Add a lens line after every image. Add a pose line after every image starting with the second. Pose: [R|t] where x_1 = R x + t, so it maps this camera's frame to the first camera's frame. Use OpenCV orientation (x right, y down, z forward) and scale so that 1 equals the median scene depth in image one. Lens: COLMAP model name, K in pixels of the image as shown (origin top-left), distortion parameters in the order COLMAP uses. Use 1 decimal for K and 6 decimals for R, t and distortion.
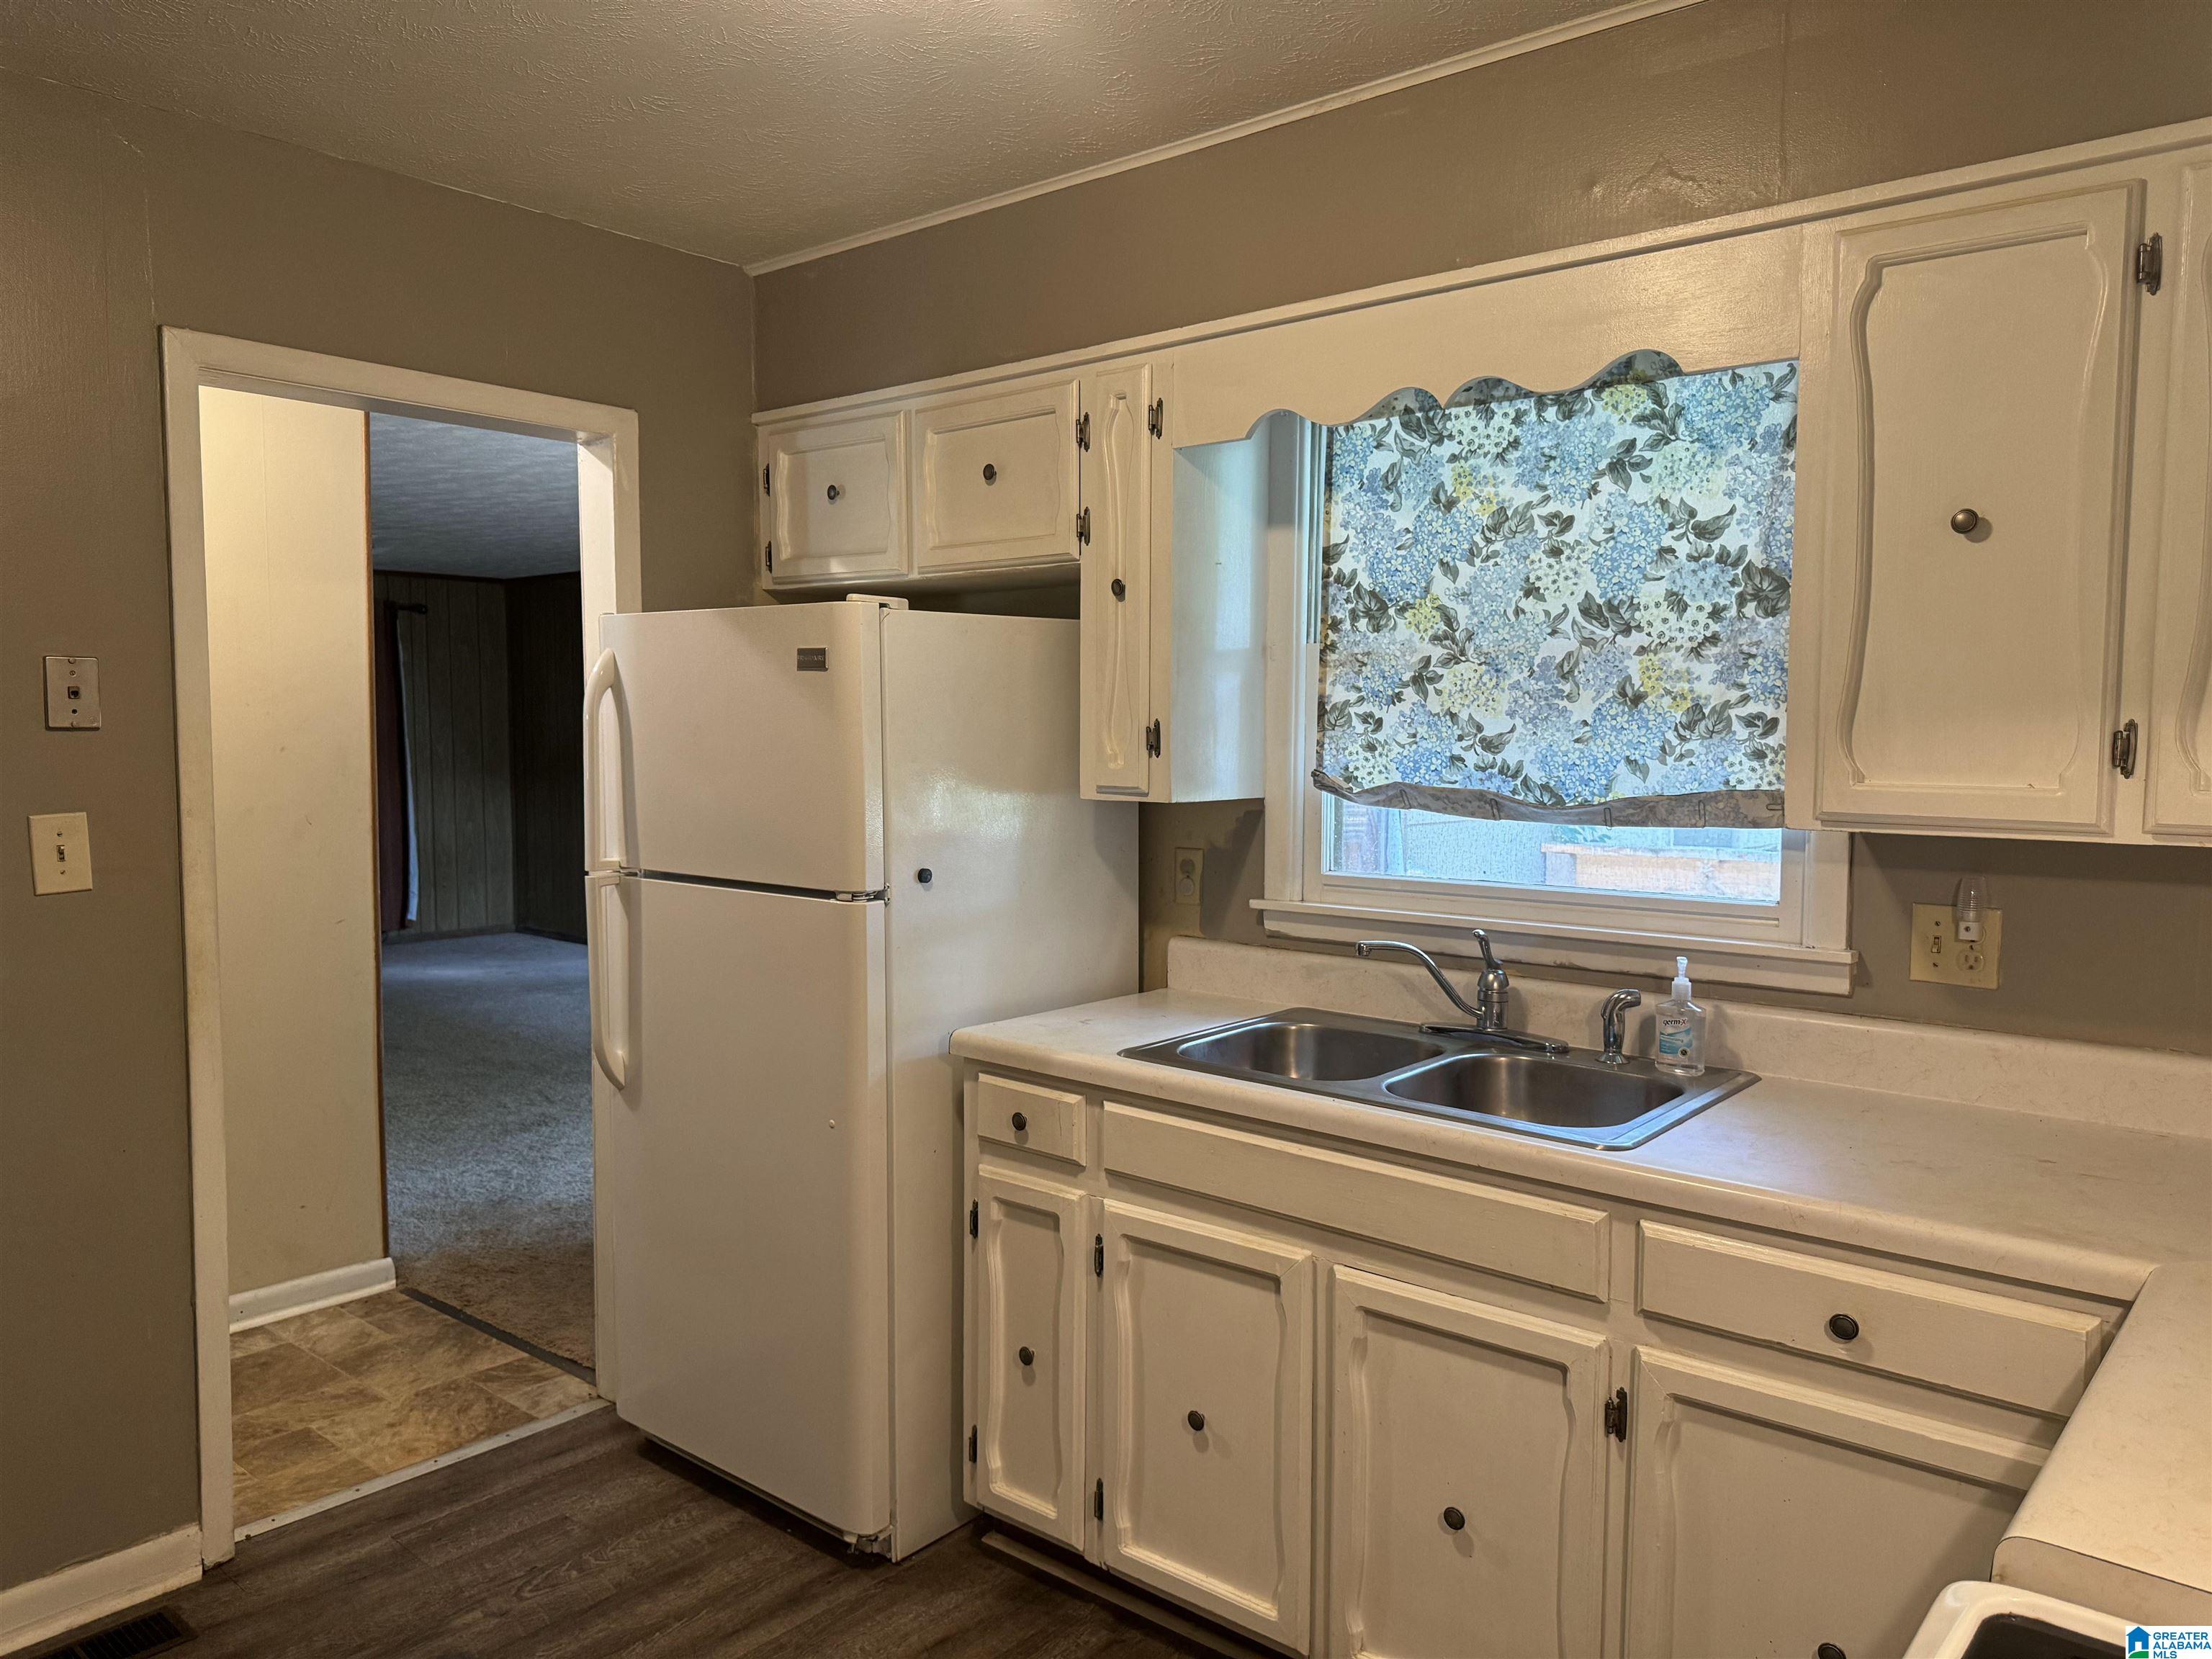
lens RADIAL K [[1566.0, 0, 1085.5], [0, 1566.0, 839.5], [0, 0, 1]] dist [0.076912, -0.089051]
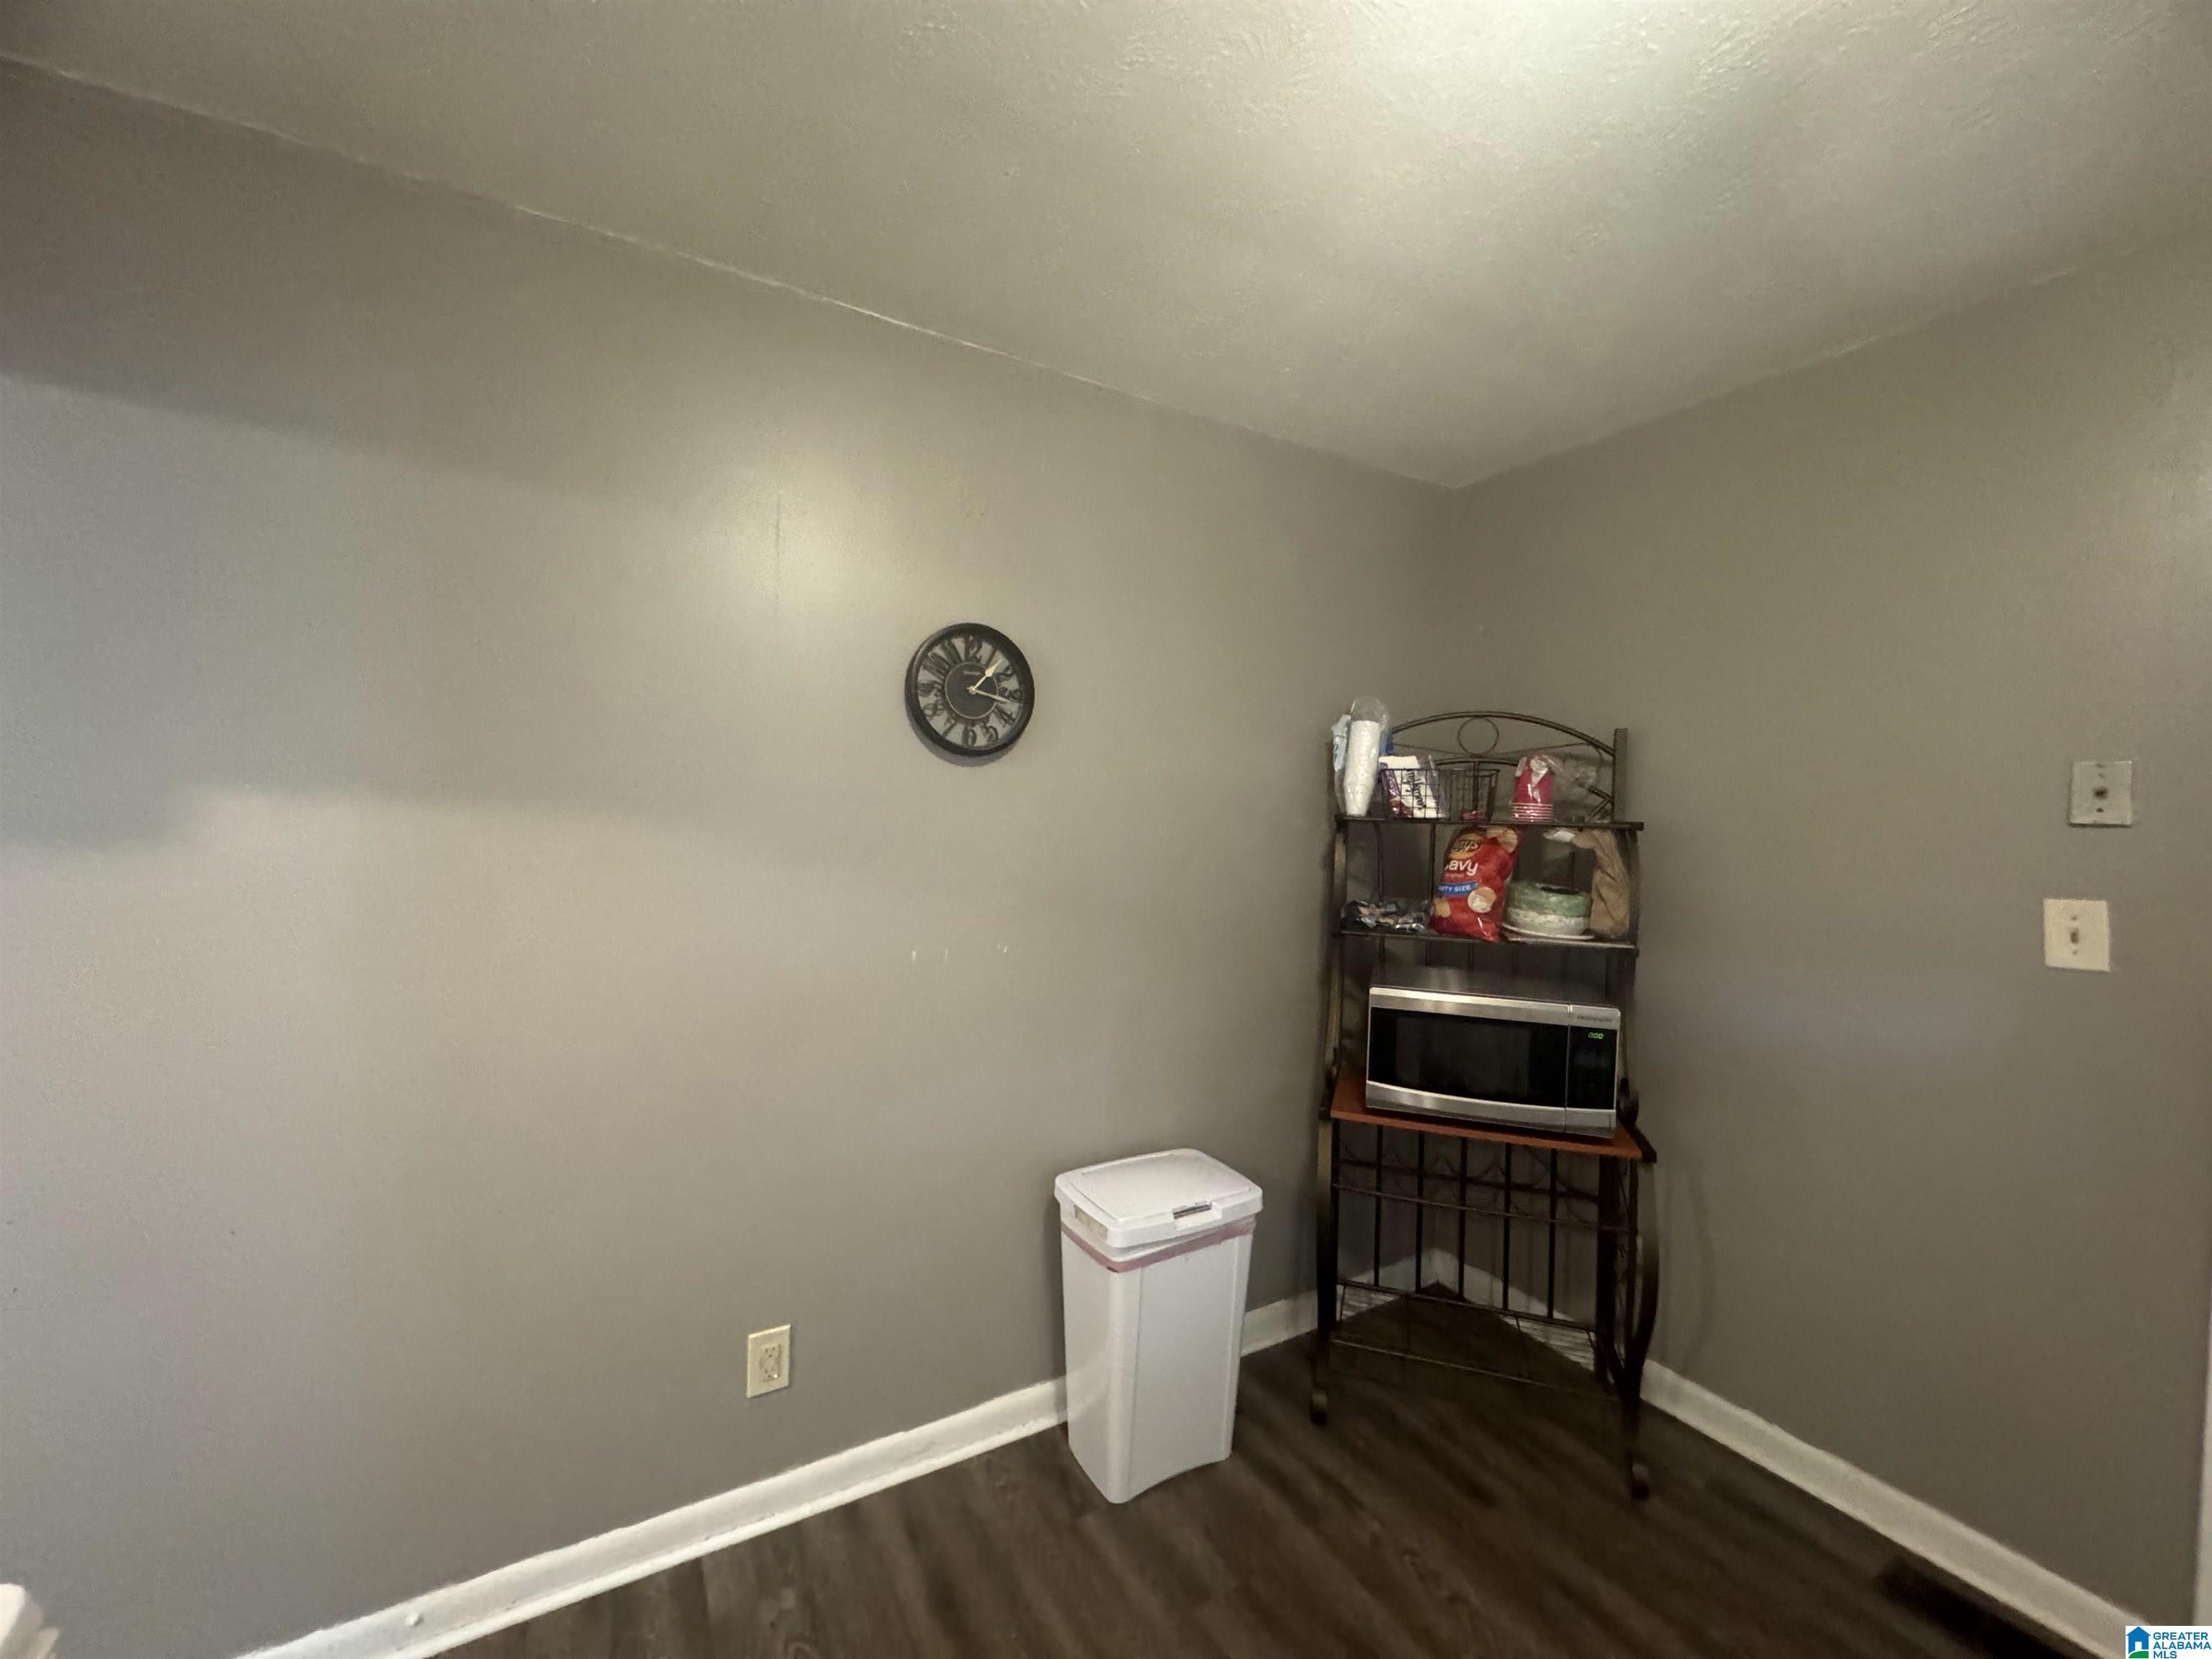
lens RADIAL K [[885.0, 0, 1100.3], [0, 885.0, 816.8], [0, 0, 1]] dist [-0.002839, 0.000402]
pose [[-0.328383, 0.000747, -0.944544, 0.168235], [-0.086677, 0.995756, 0.030922, -0.032018], [0.940559, 0.092024, -0.326925, 0.508632]]
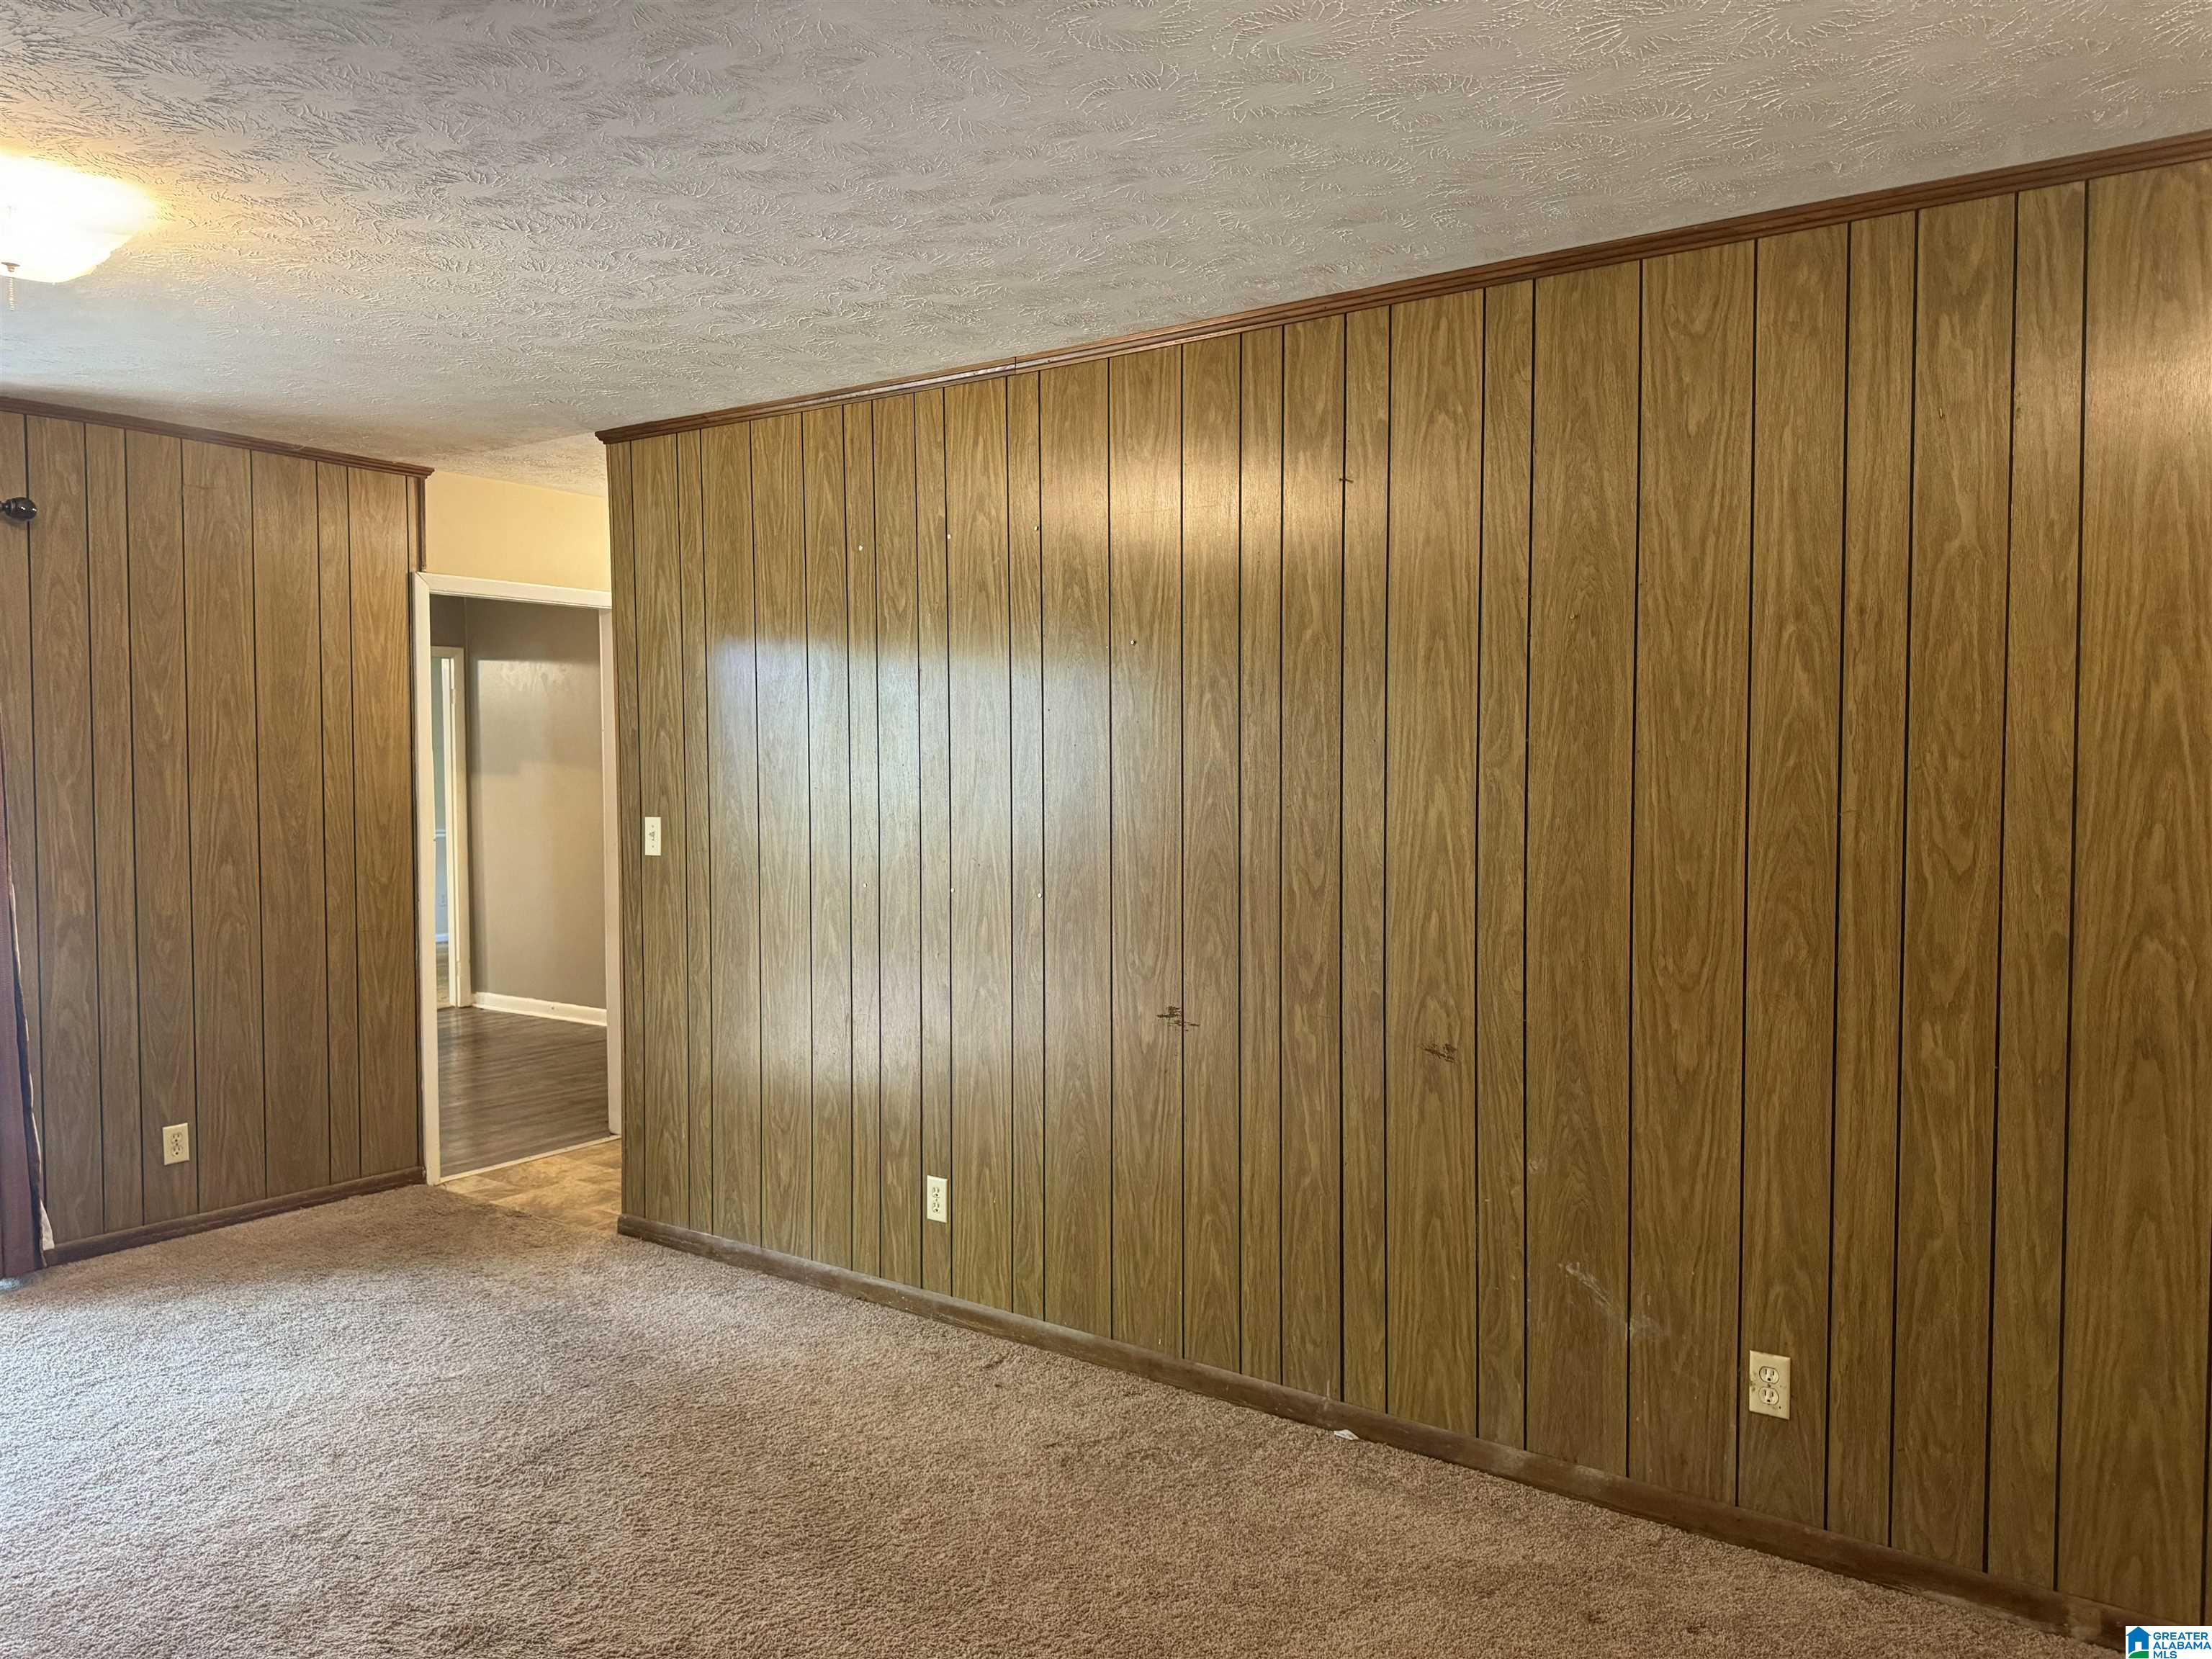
lens RADIAL K [[1566.0, 0, 1111.6], [0, 1566.0, 815.2], [0, 0, 1]] dist [0.076912, -0.089051]
pose [[-0.994959, -0.001429, -0.100270, -1.050692], [-0.012018, 0.994391, 0.105081, -0.246552], [0.099558, 0.105756, -0.989396, 3.341910]]
